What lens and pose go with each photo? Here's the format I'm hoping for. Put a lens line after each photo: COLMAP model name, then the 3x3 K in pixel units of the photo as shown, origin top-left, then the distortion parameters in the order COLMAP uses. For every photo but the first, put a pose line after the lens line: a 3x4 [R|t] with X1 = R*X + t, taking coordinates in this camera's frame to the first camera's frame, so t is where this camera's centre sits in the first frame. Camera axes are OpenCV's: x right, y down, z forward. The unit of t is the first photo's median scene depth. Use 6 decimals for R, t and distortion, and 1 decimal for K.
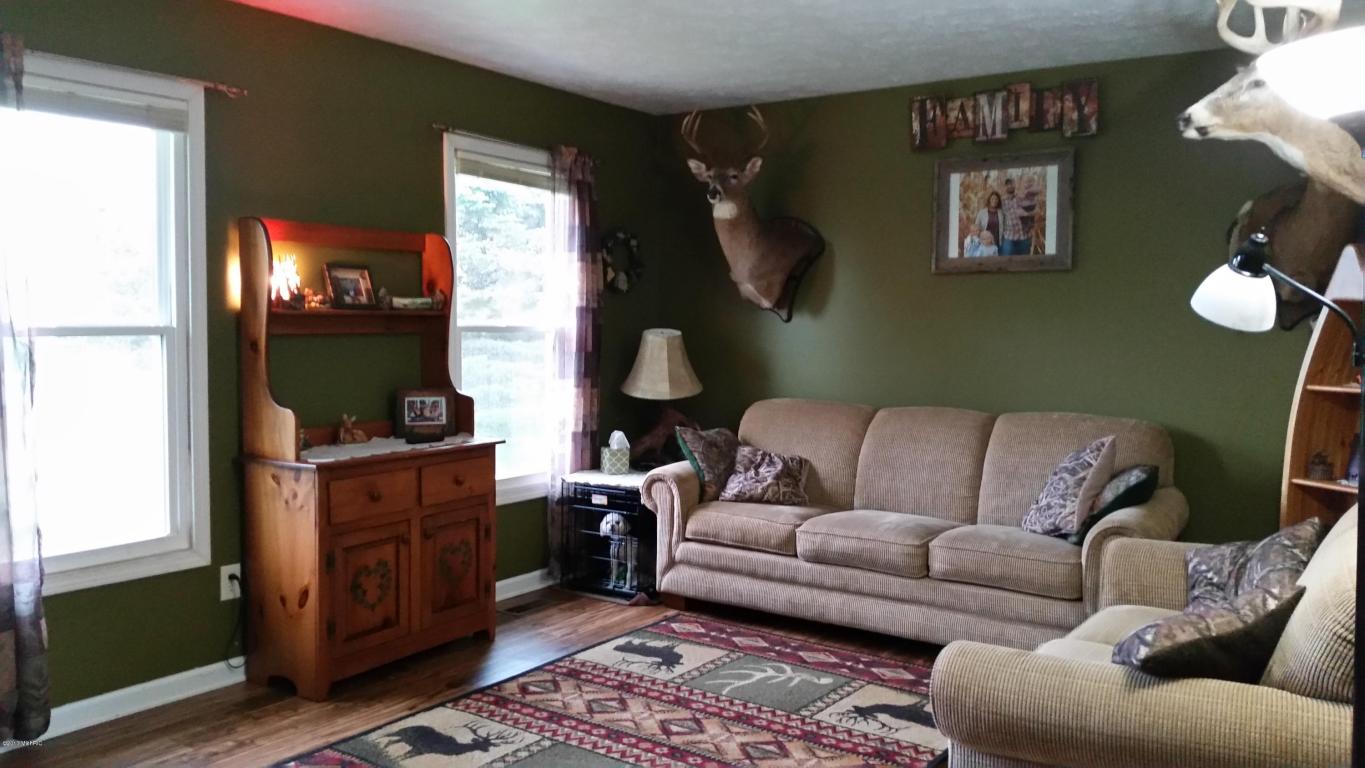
lens RADIAL K [[1102.7, 0, 682.5], [0, 1102.7, 384.0], [0, 0, 1]] dist [0.129582, -0.238997]
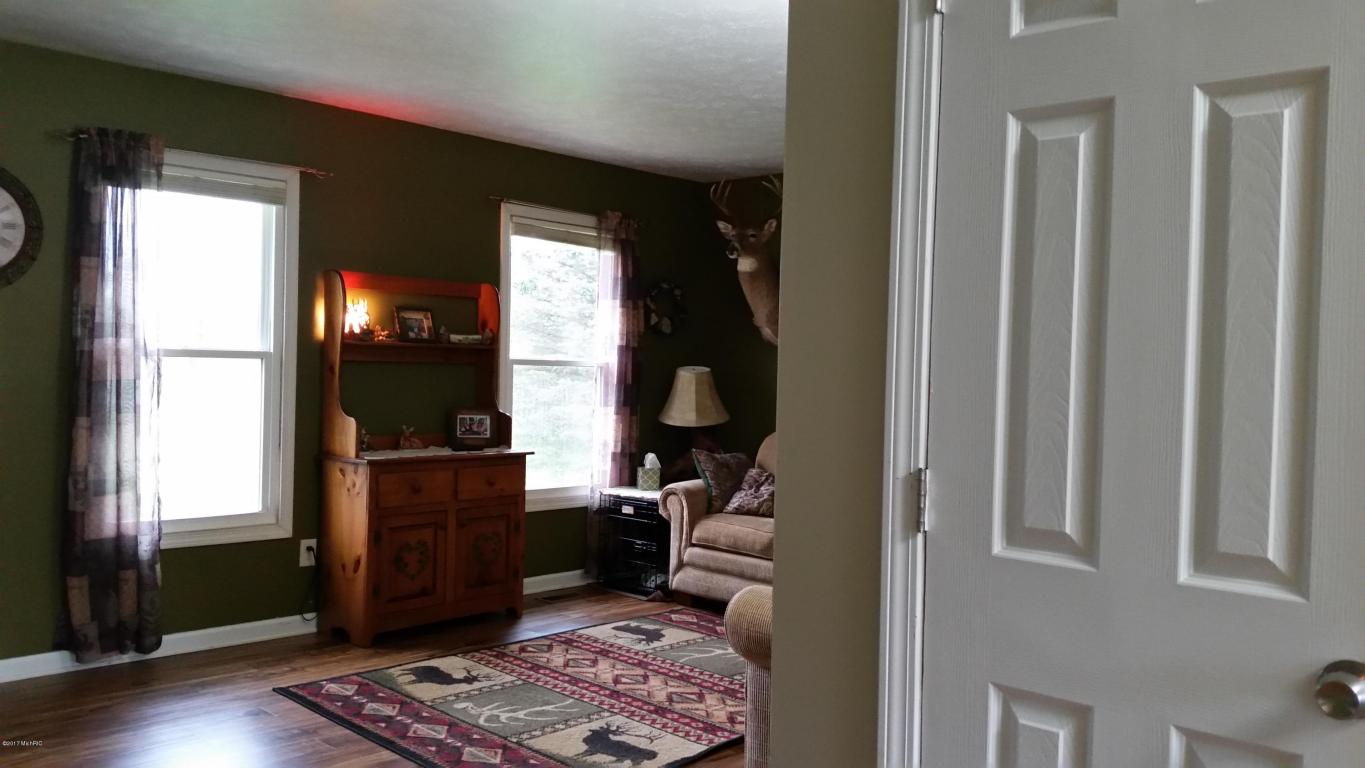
lens RADIAL K [[1121.3, 0, 682.5], [0, 1121.3, 384.0], [0, 0, 1]] dist [0.178281, -0.391110]
pose [[0.985161, 0.018441, -0.170641, 0.212514], [-0.026989, 0.998487, -0.047907, 0.031525], [0.169499, 0.051801, 0.984168, -0.196646]]
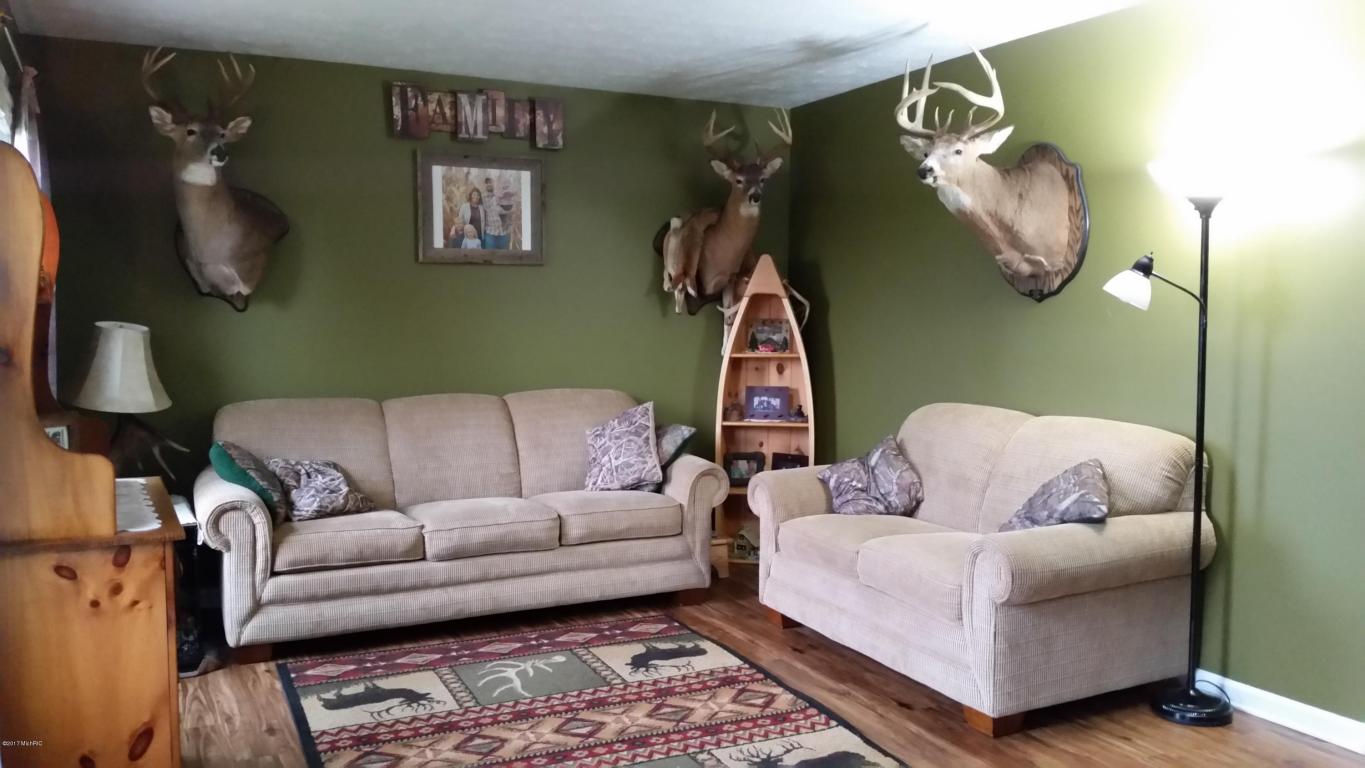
lens RADIAL K [[1102.7, 0, 682.5], [0, 1102.7, 384.0], [0, 0, 1]] dist [0.129582, -0.238997]
pose [[0.487060, -0.063004, 0.871093, -0.628931], [0.057501, 0.997544, 0.039999, -0.019071], [-0.871474, 0.030607, 0.489487, 0.353448]]
